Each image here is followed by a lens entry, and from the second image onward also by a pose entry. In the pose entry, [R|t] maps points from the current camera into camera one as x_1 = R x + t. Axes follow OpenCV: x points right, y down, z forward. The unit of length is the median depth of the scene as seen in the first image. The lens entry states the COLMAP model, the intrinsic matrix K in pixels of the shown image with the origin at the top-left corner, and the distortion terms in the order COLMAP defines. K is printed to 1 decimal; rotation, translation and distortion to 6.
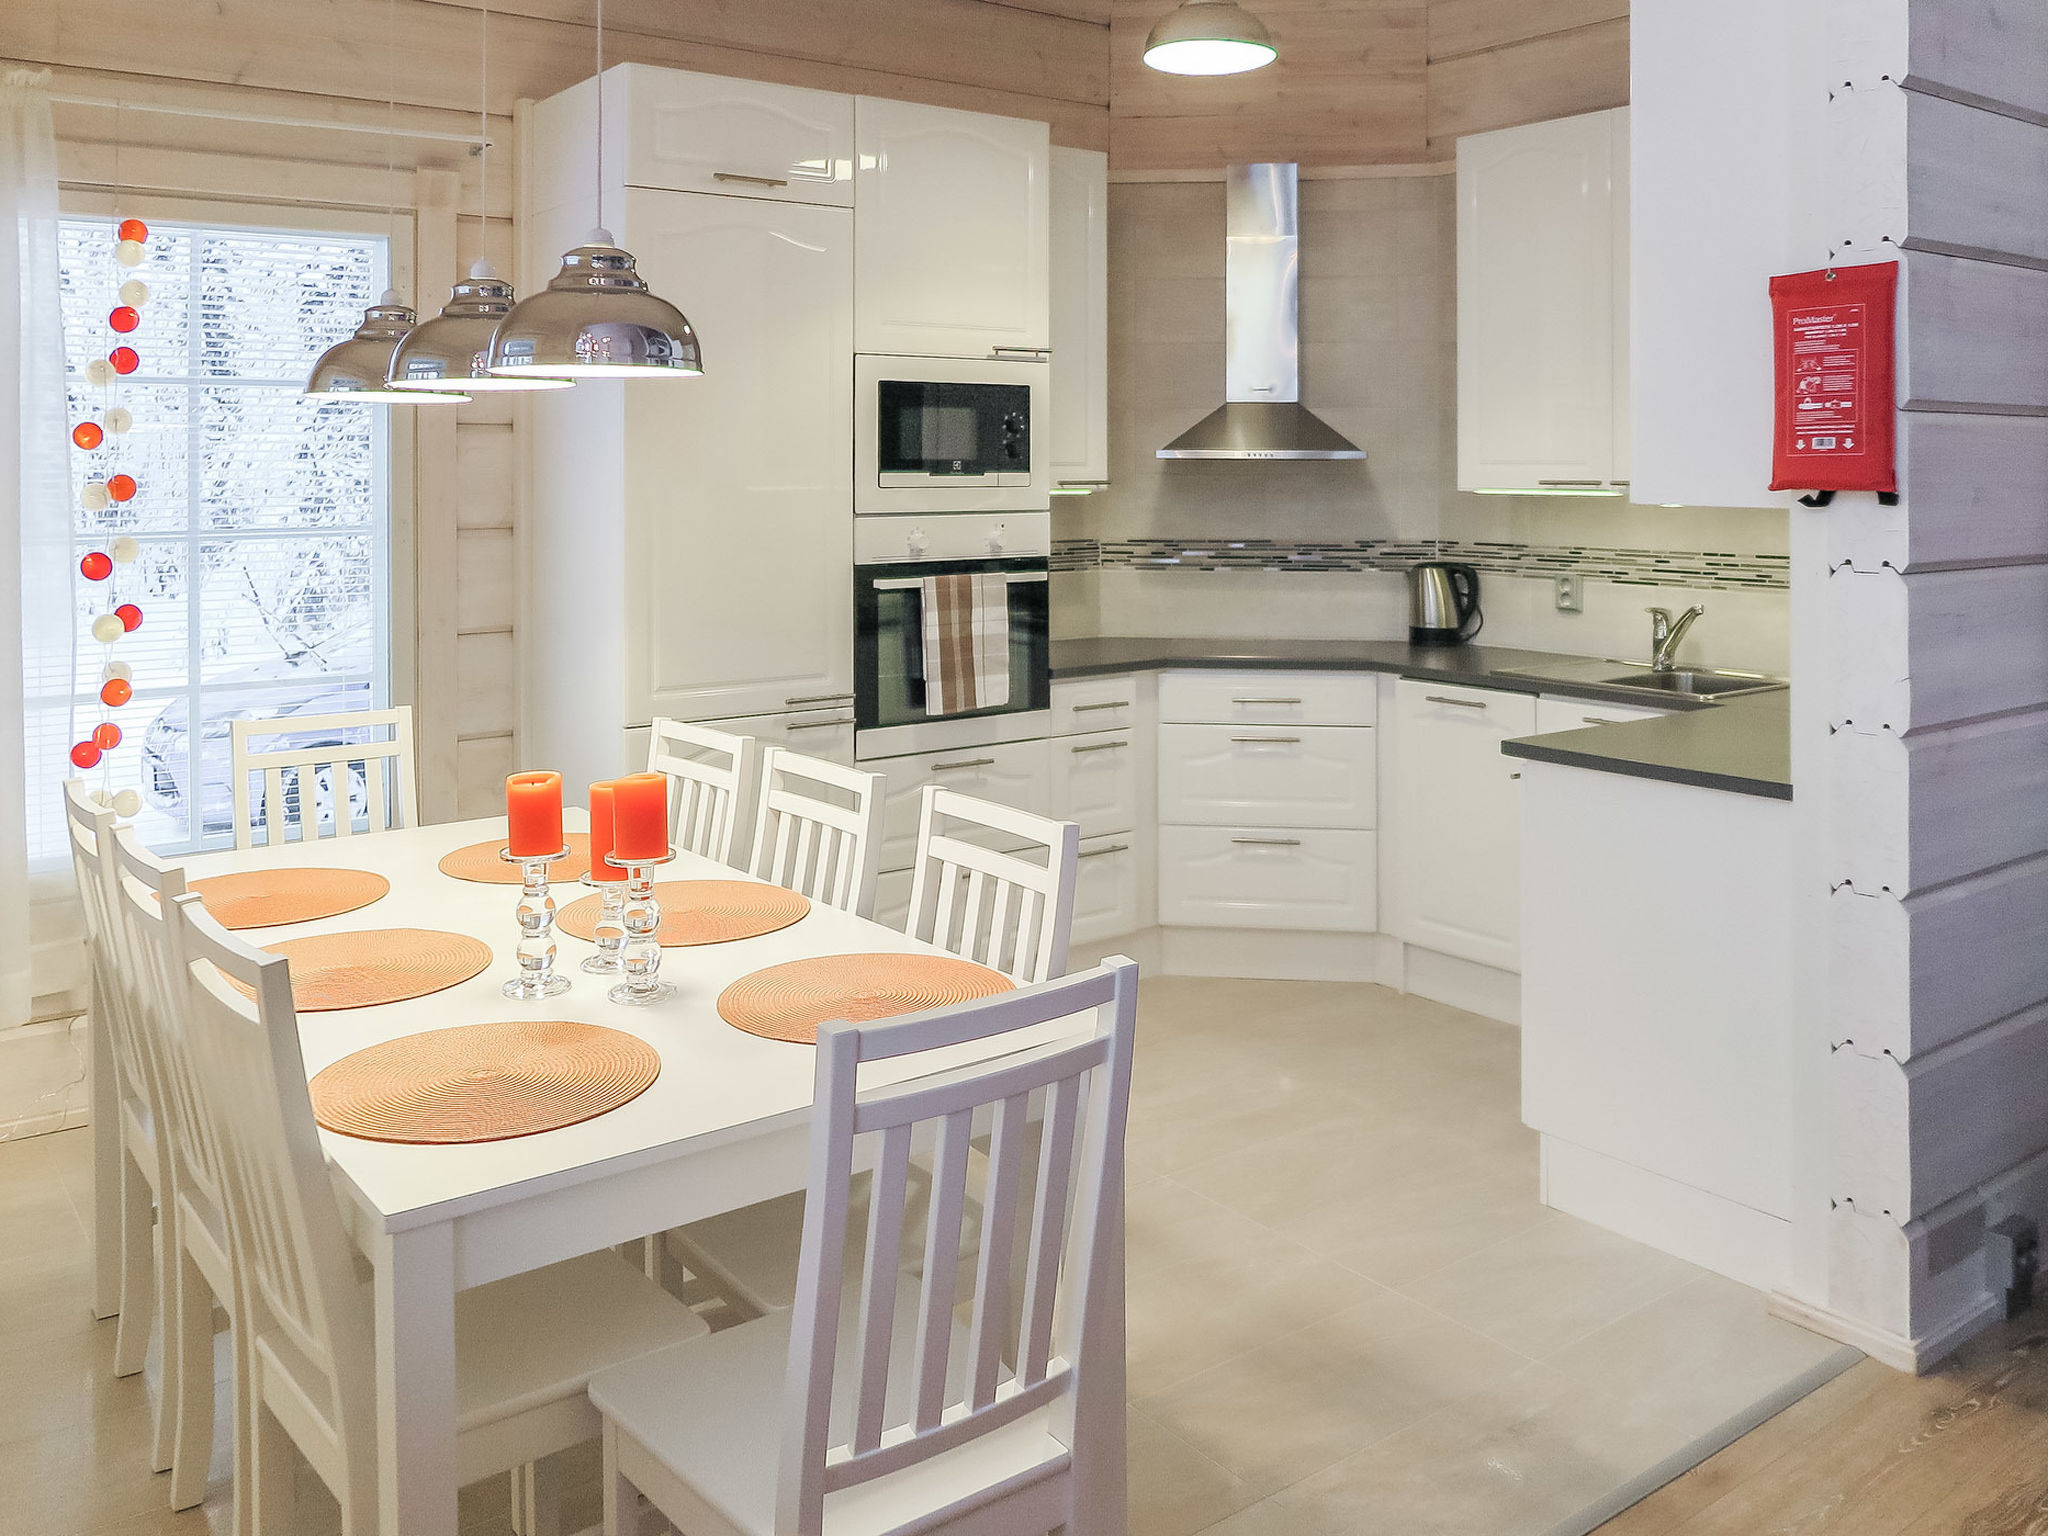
lens RADIAL K [[1696.3, 0, 1018.9], [0, 1696.3, 728.3], [0, 0, 1]] dist [-0.062901, 0.009781]
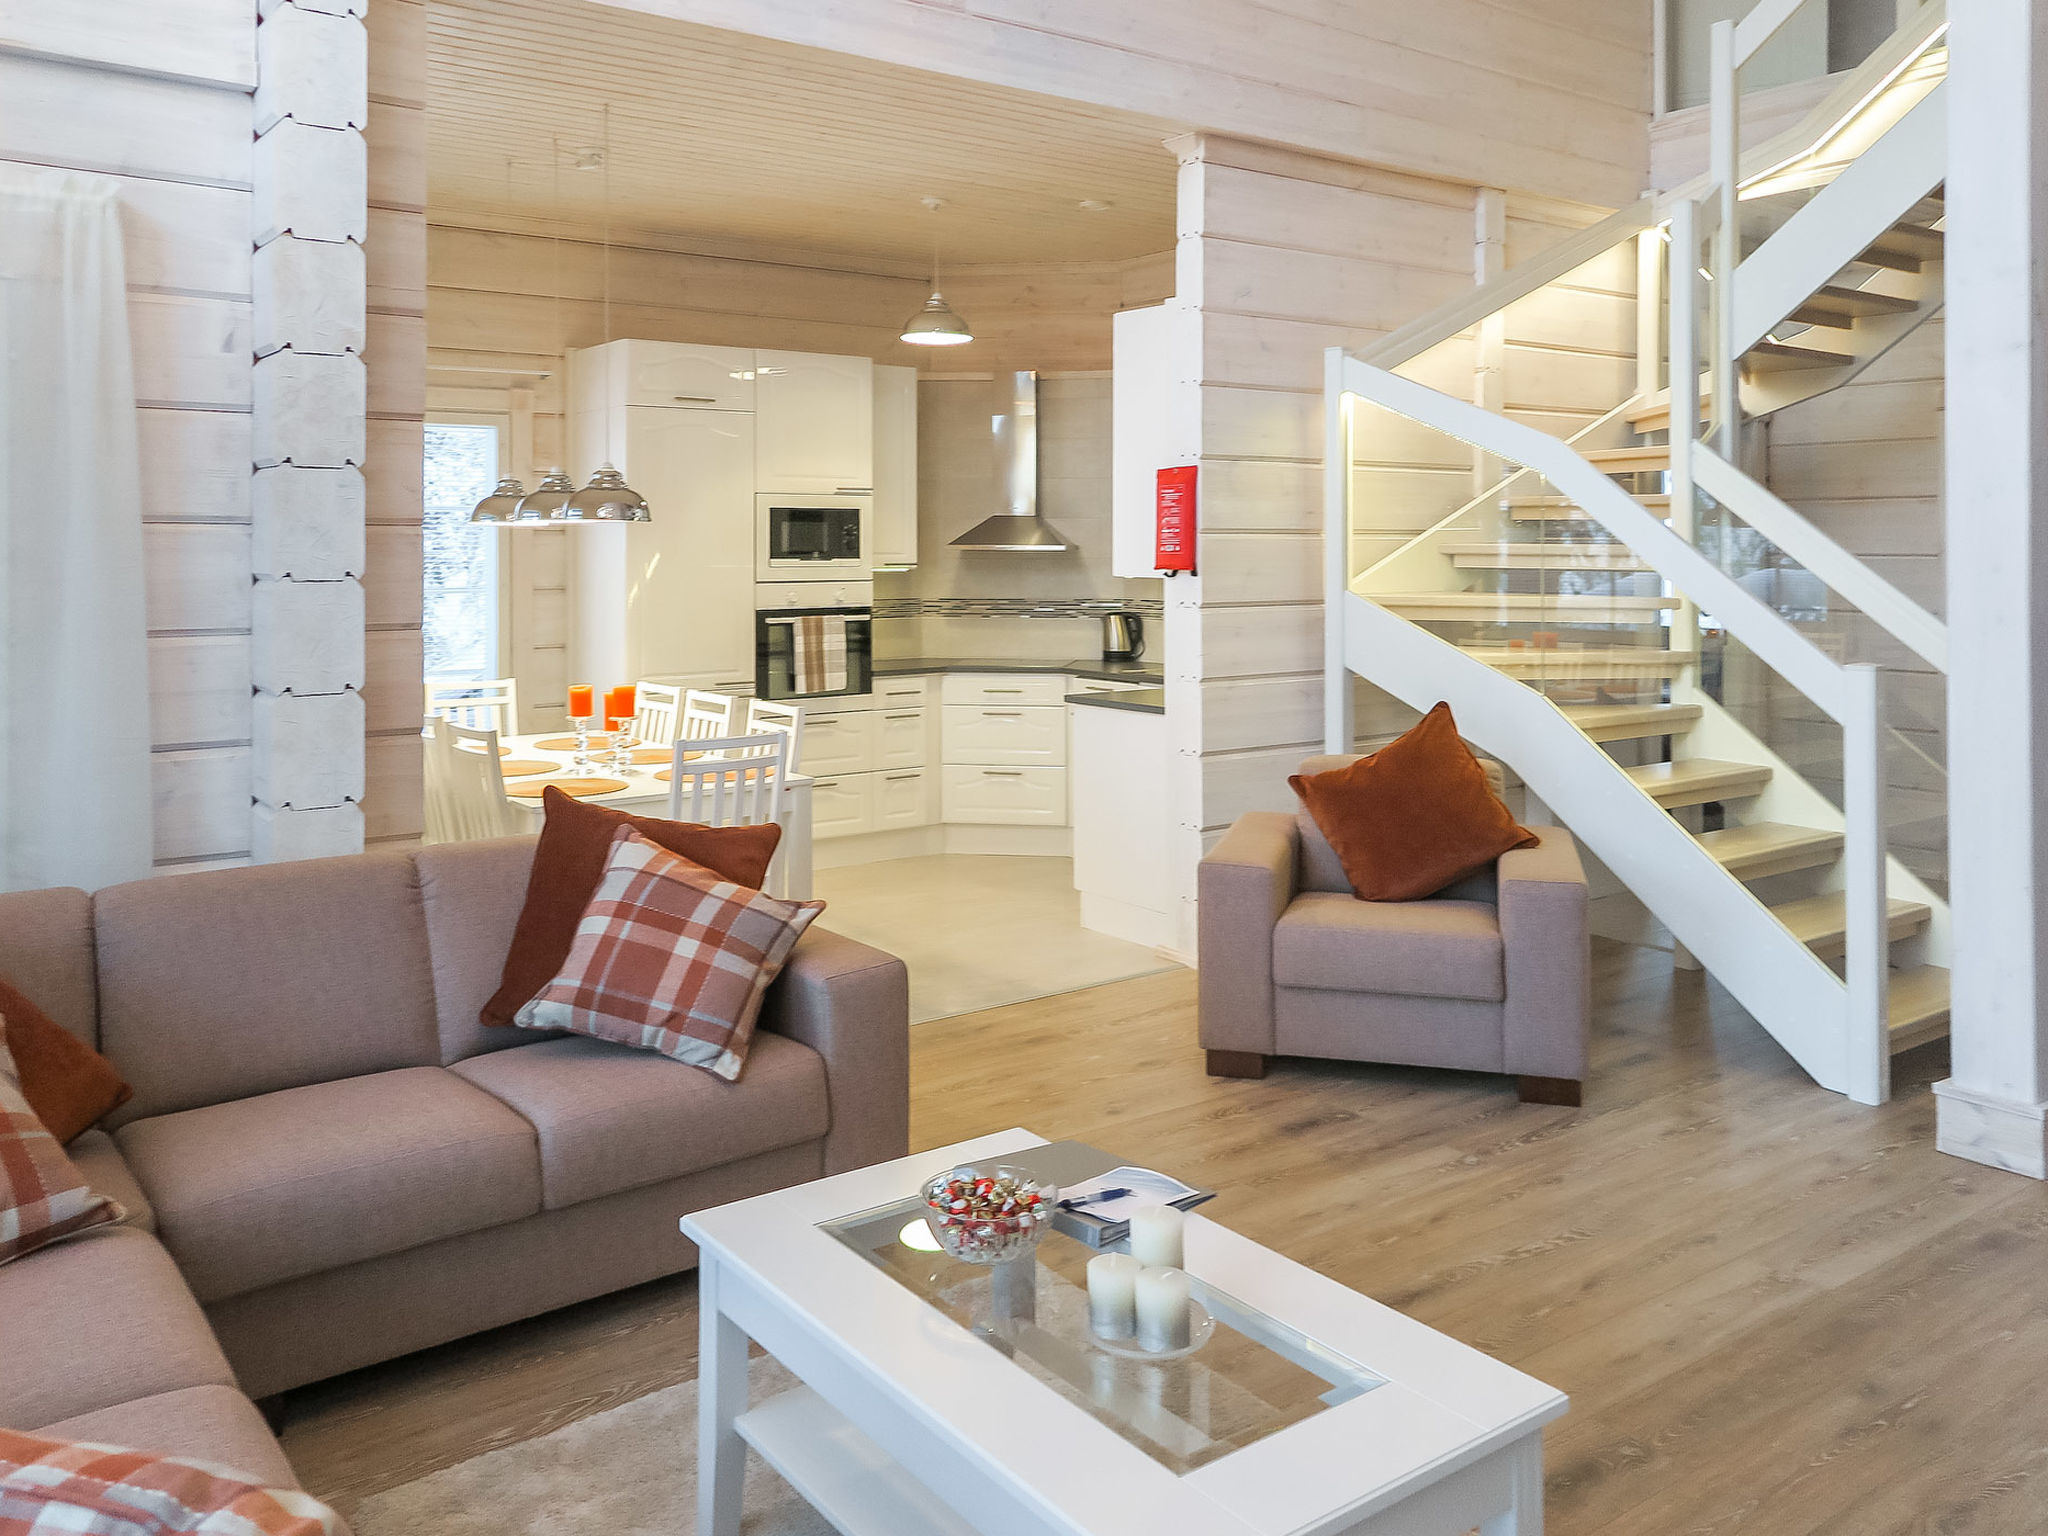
lens RADIAL K [[1600.8, 0, 1024.0], [0, 1600.8, 768.0], [0, 0, 1]] dist [0.006588, 0.001580]
pose [[0.999995, 0.003120, -0.000641, 0.185320], [-0.003128, 0.999910, -0.013079, 0.090695], [0.000600, 0.013081, 0.999914, -0.683008]]
